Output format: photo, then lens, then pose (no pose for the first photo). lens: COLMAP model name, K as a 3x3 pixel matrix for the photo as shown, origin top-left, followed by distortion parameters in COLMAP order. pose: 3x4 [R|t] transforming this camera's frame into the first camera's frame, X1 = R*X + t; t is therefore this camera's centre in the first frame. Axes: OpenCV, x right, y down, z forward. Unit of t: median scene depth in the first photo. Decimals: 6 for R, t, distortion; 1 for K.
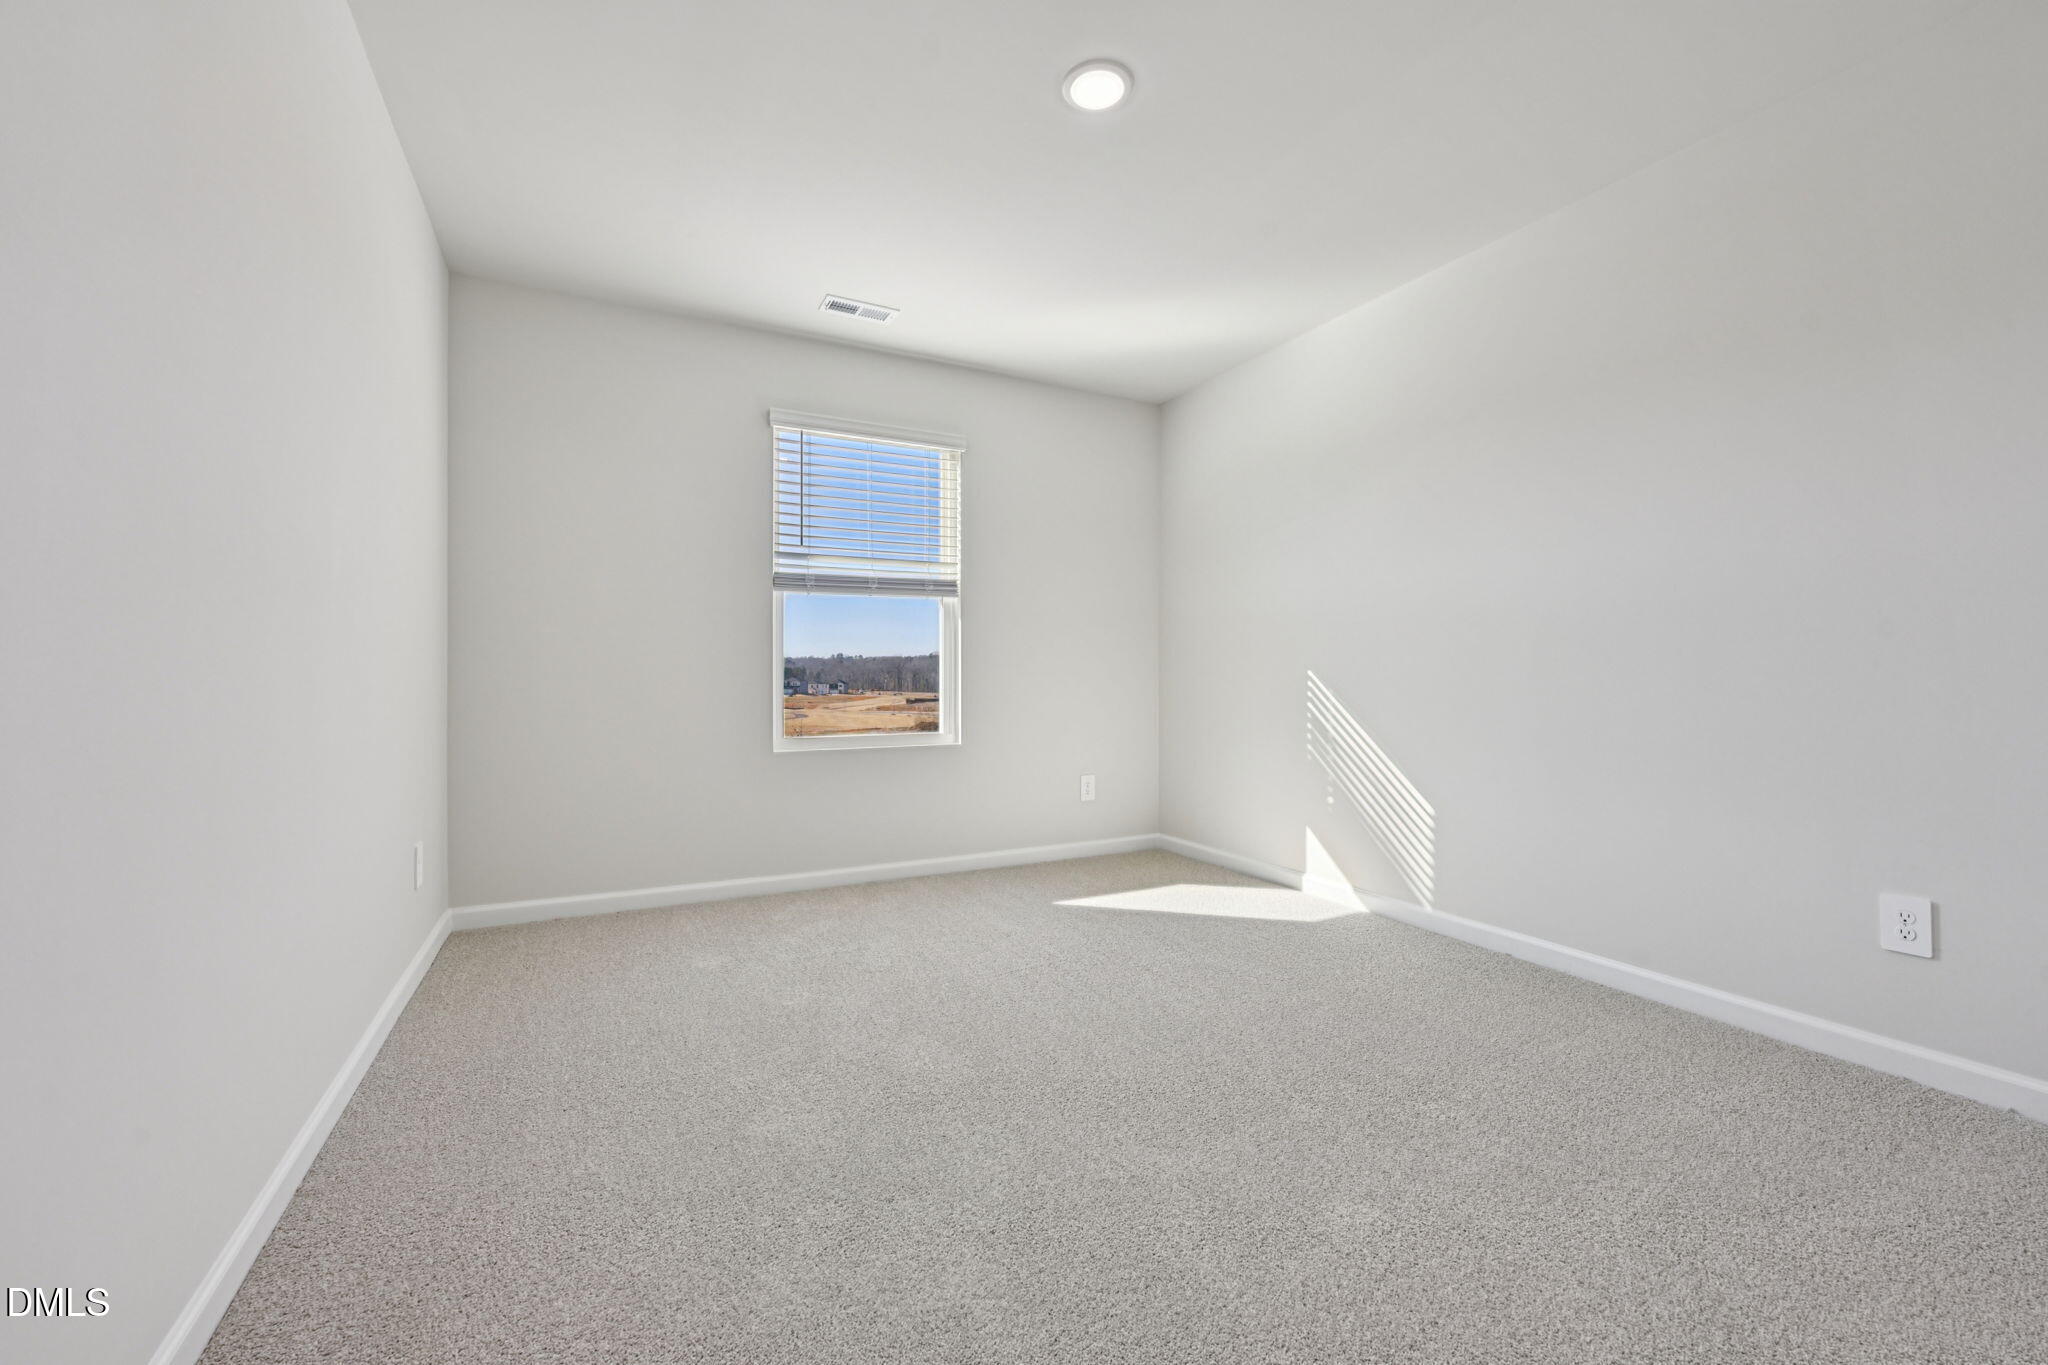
lens RADIAL K [[820.8, 0, 994.9], [0, 820.8, 678.2], [0, 0, 1]] dist [0.000830, -0.000757]
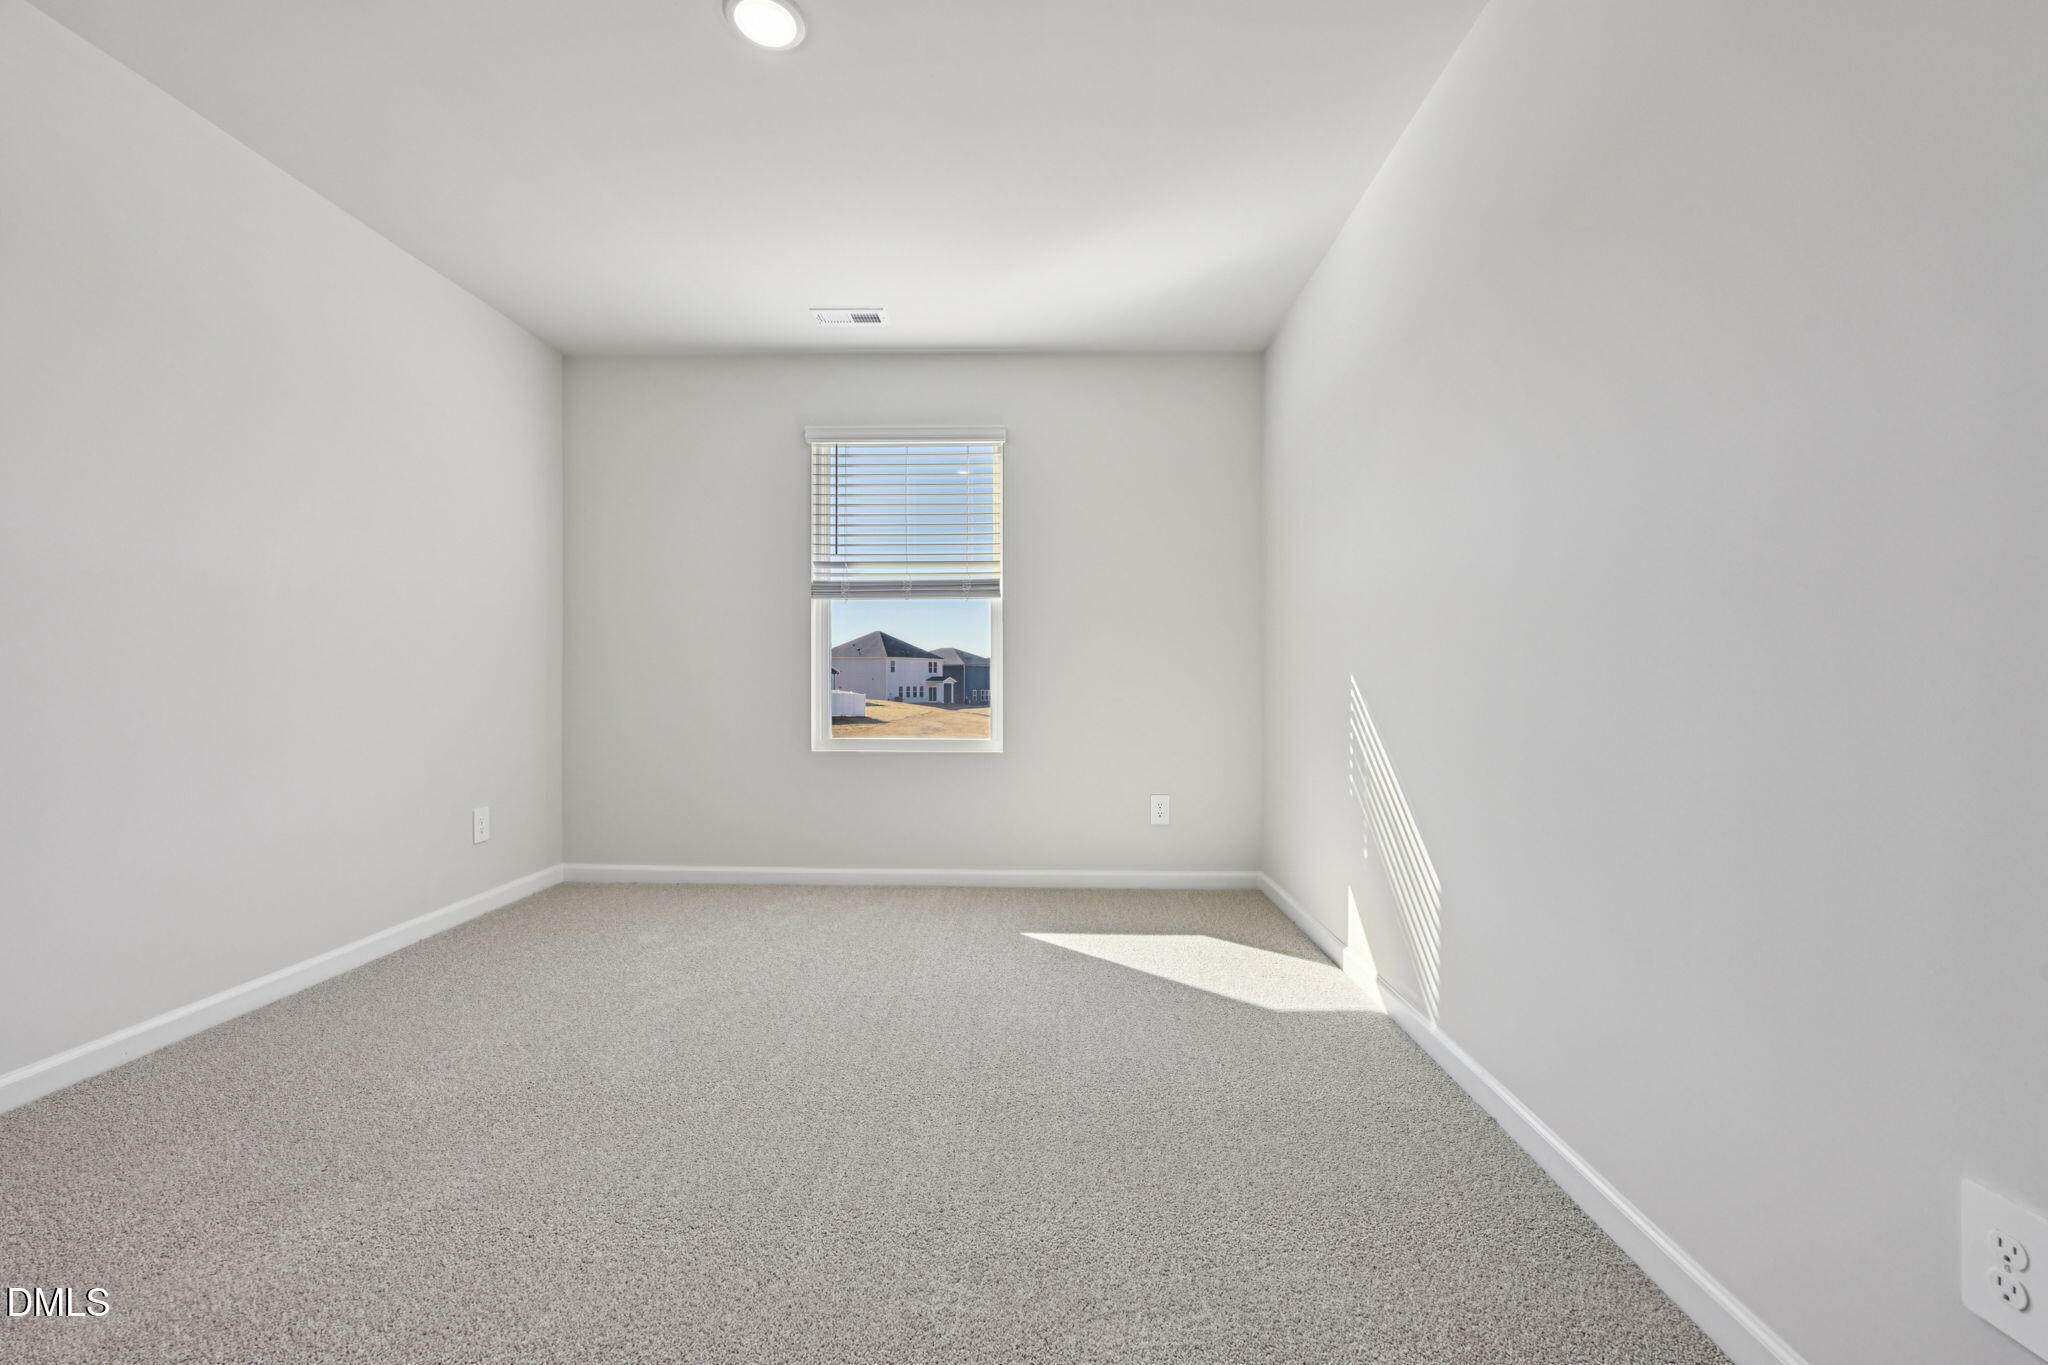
lens RADIAL K [[820.8, 0, 1020.7], [0, 820.8, 678.4], [0, 0, 1]] dist [0.000830, -0.000757]
pose [[0.876159, 0.005177, -0.481994, 0.470927], [-0.004572, 0.999987, 0.002431, -0.007693], [0.482000, 0.000074, 0.876171, 0.198432]]
